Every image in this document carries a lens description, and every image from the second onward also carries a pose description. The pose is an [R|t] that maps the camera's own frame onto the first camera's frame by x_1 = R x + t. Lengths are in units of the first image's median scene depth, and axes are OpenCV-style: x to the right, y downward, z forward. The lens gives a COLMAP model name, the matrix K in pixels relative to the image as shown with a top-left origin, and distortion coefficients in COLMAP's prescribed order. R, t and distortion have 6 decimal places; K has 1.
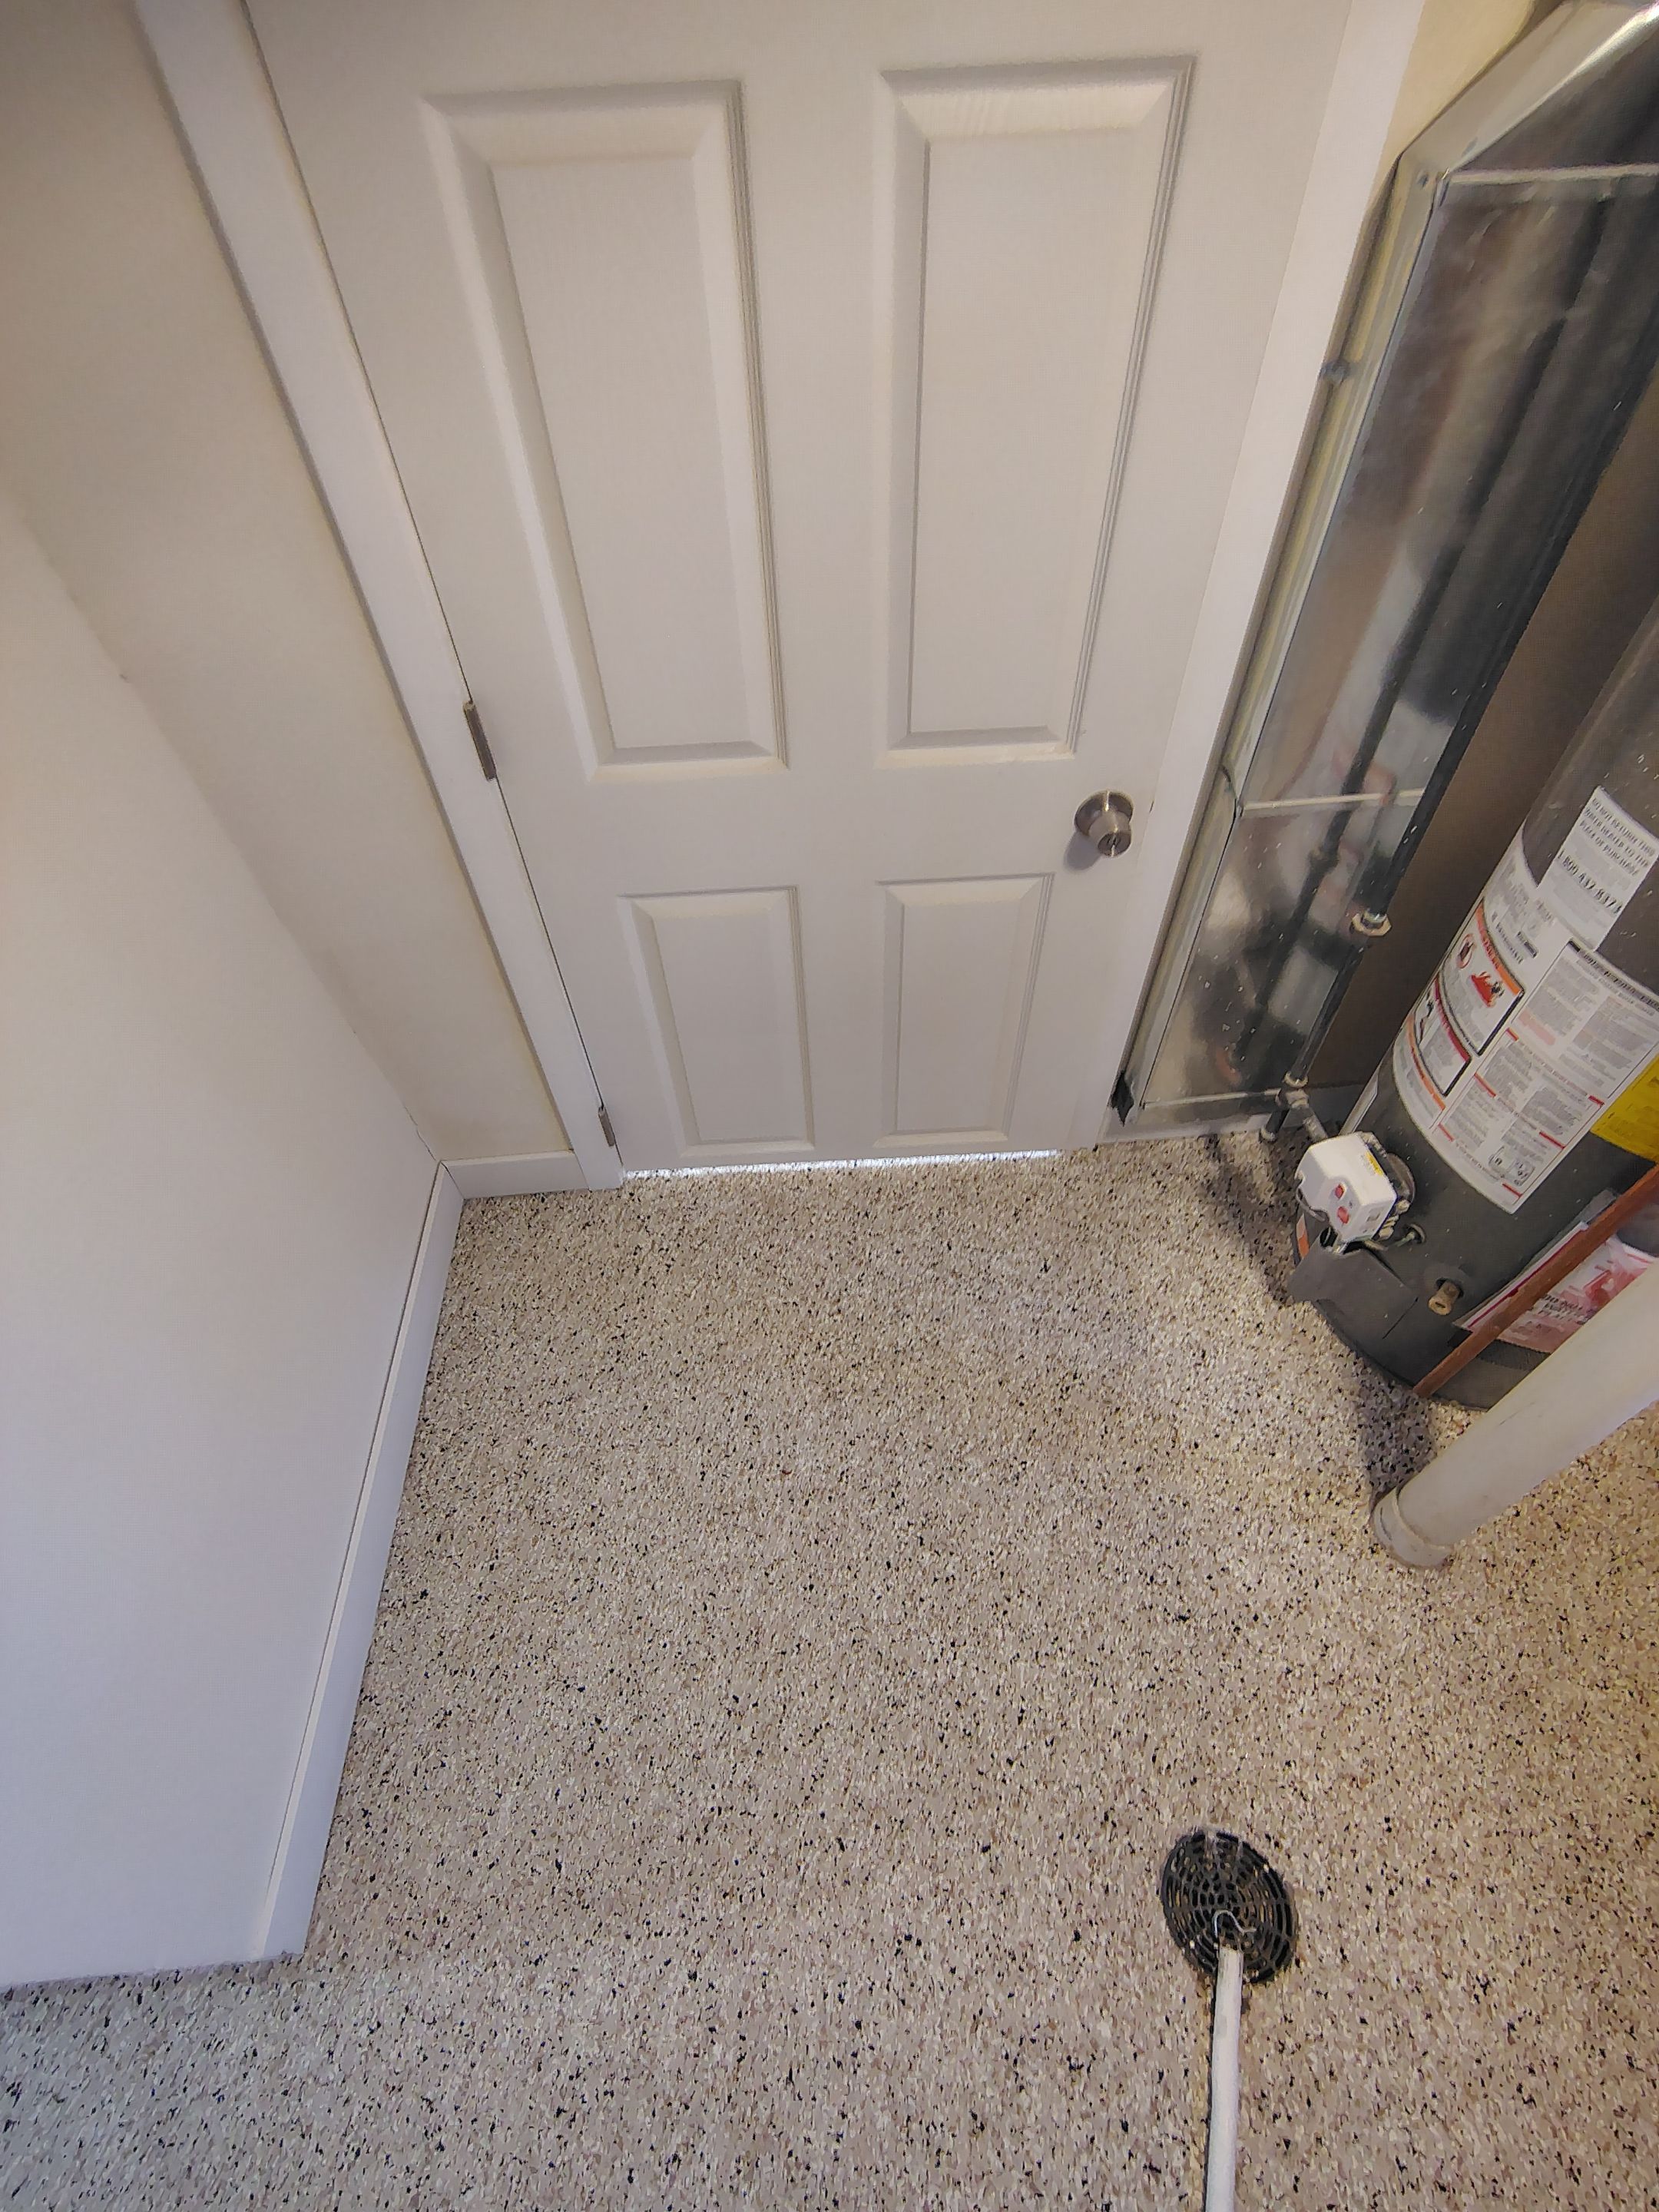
lens RADIAL K [[1034.4, 0, 818.6], [0, 1034.4, 1102.8], [0, 0, 1]] dist [-0.011022, 0.005082]
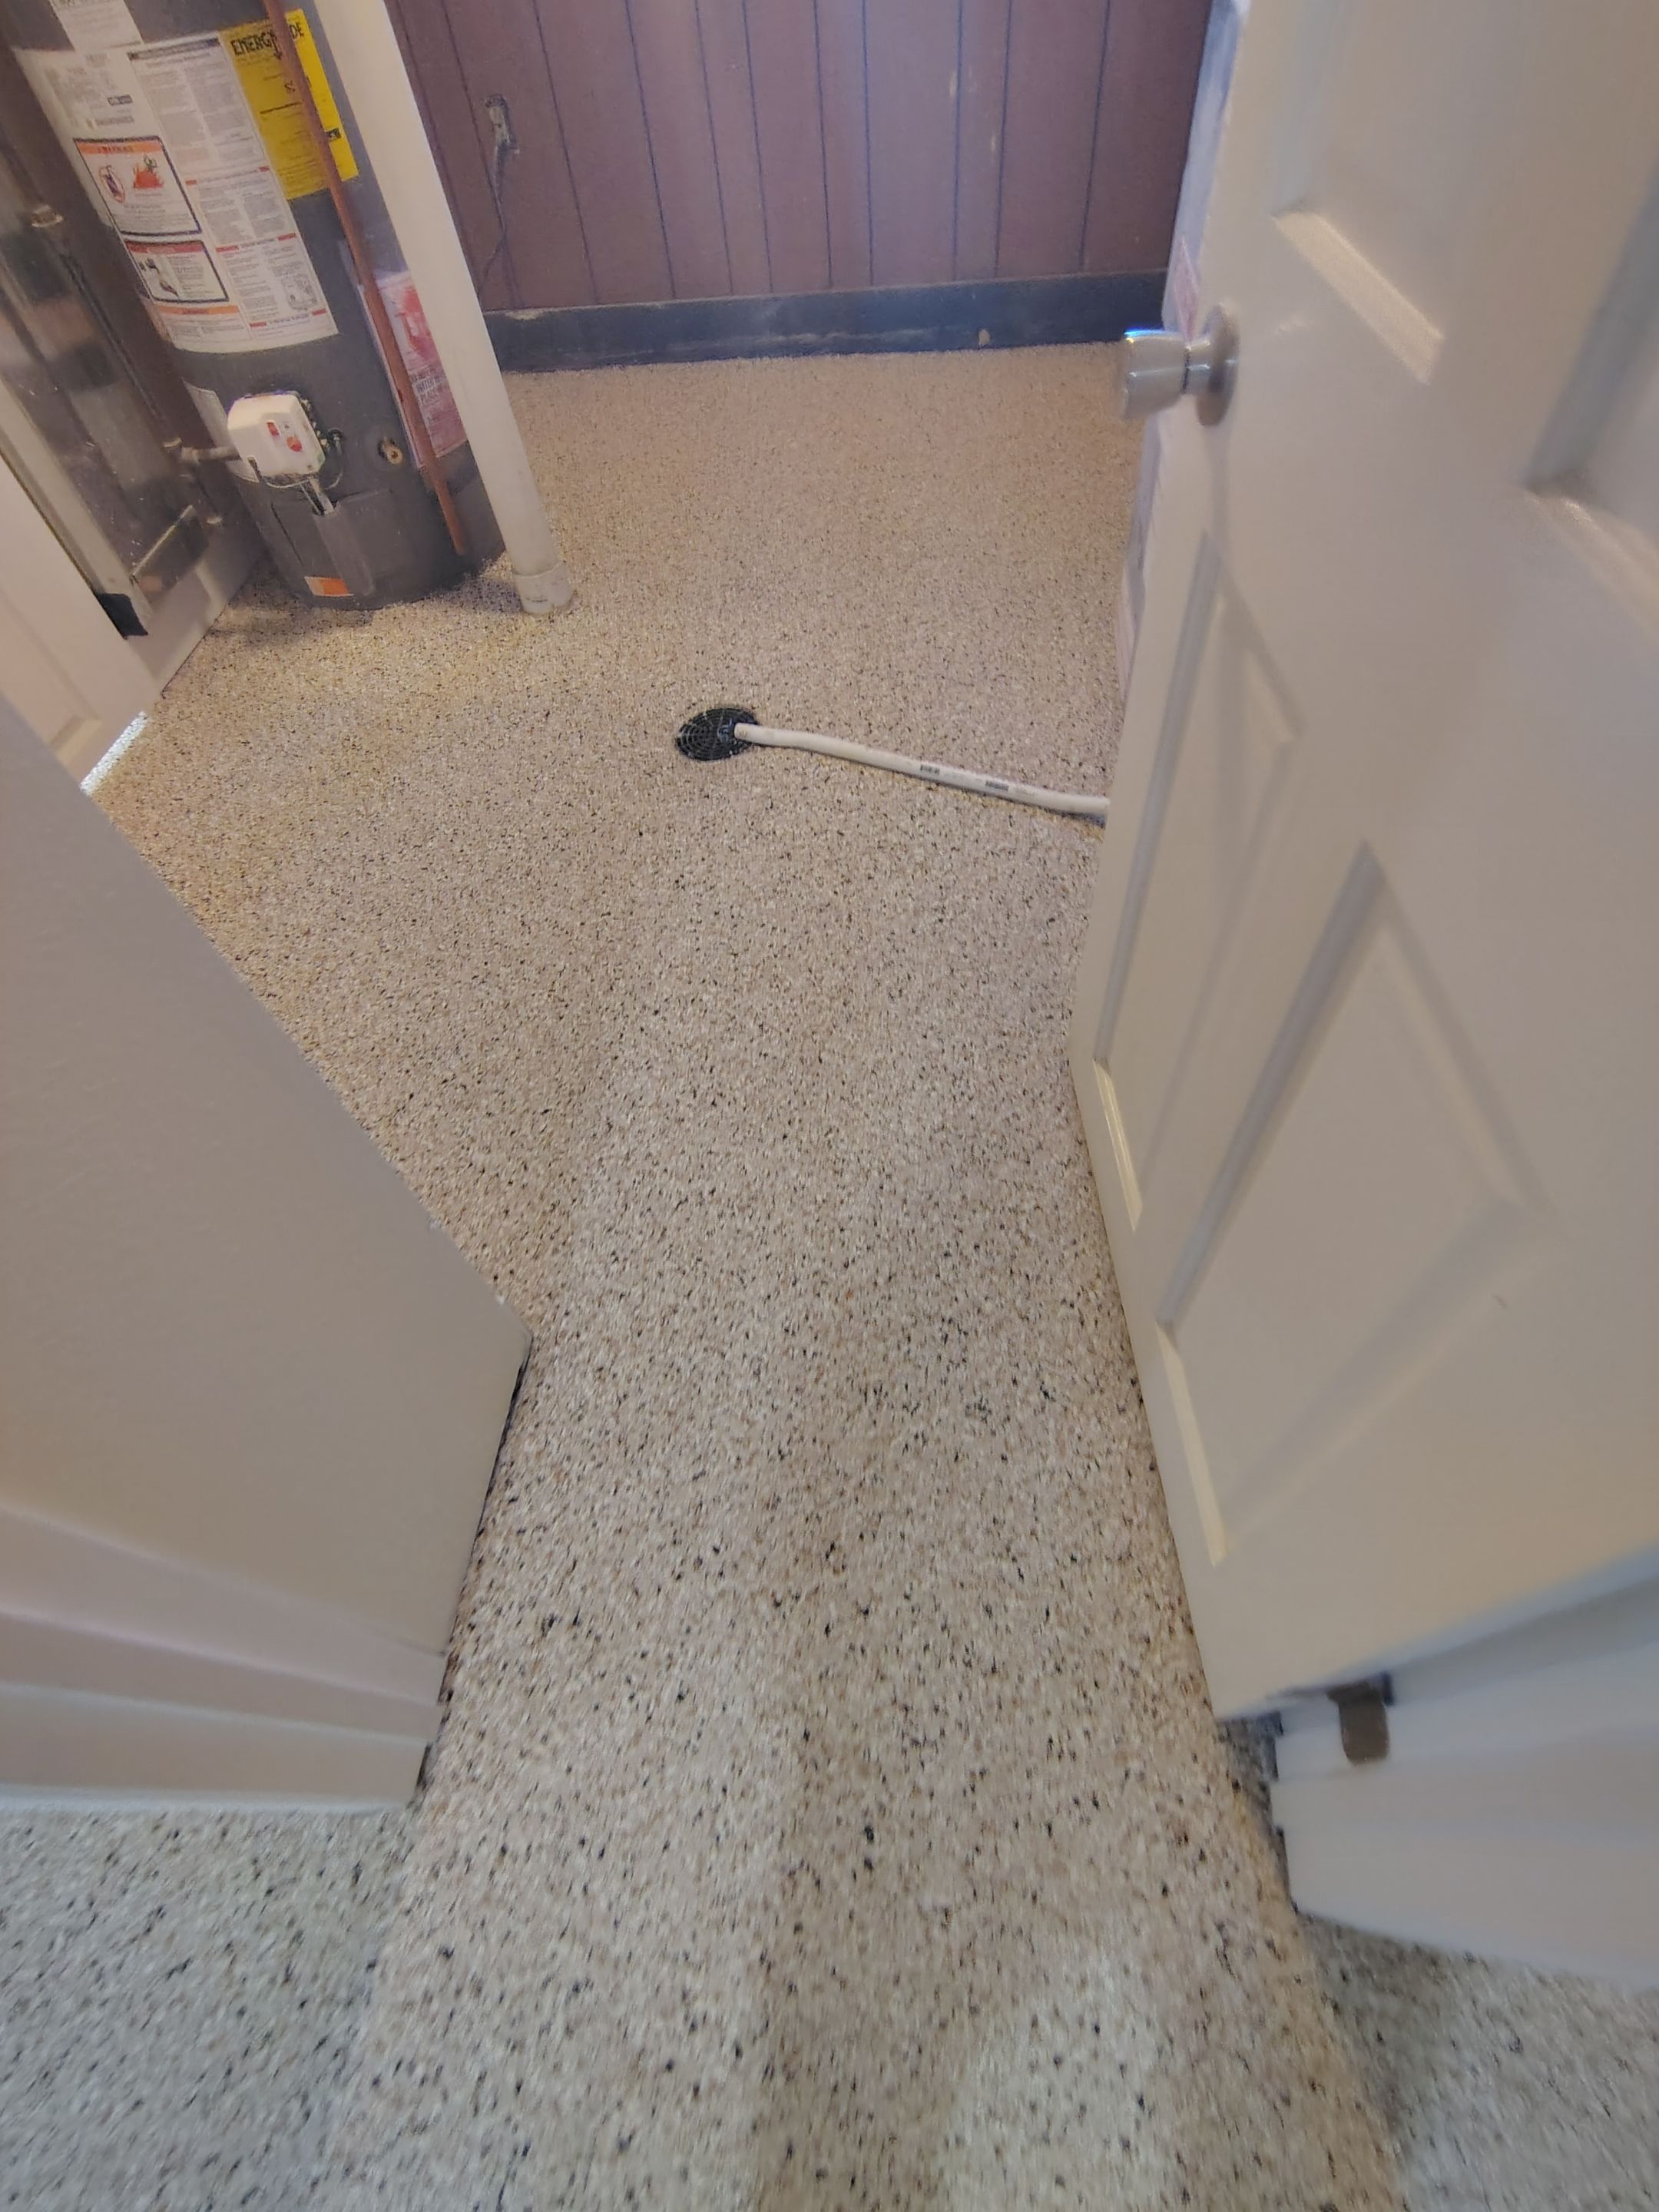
lens RADIAL K [[1034.4, 0, 823.6], [0, 1034.4, 1103.1], [0, 0, 1]] dist [-0.011022, 0.005082]
pose [[0.173319, -0.793710, 0.583083, -0.812350], [0.816746, 0.446674, 0.365251, 0.581740], [-0.550351, 0.412925, 0.725676, 0.070788]]
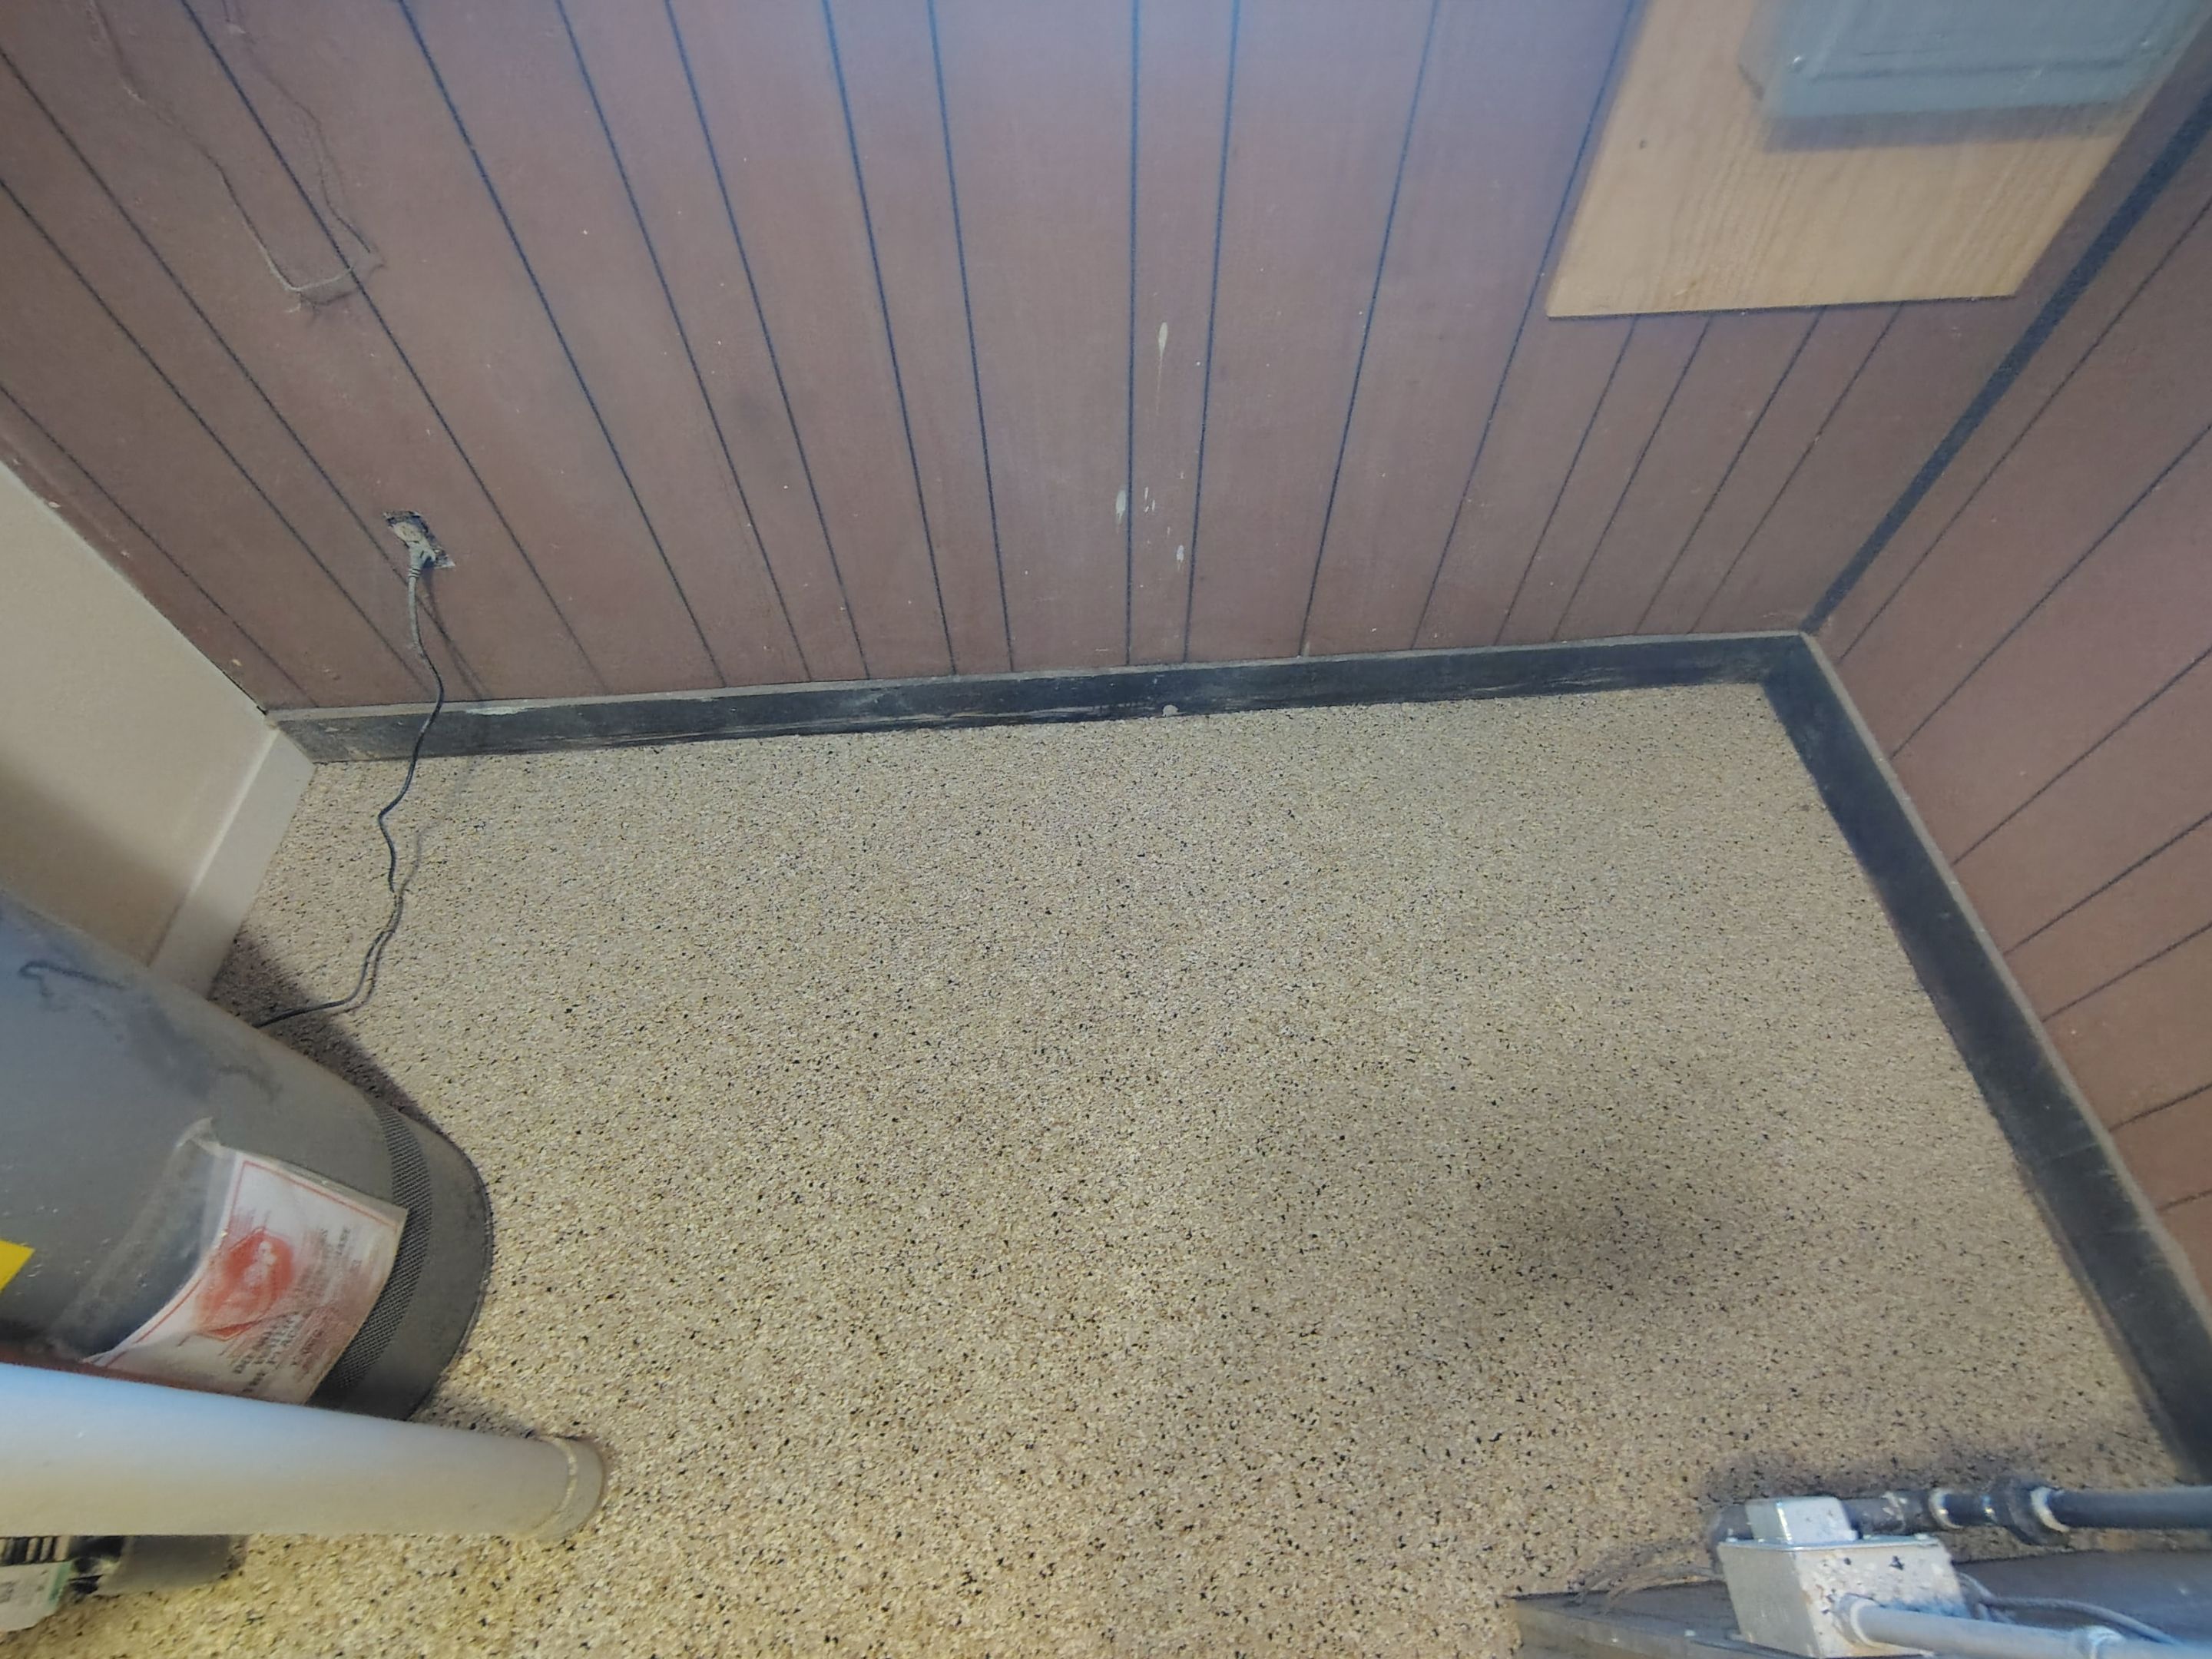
lens RADIAL K [[1034.4, 0, 1101.6], [0, 1034.4, 818.3], [0, 0, 1]] dist [-0.011022, 0.005082]
pose [[0.013185, -0.803277, 0.595459, 0.587762], [0.796005, 0.368835, 0.479935, 0.180240], [-0.605147, 0.467660, 0.644275, -0.076290]]
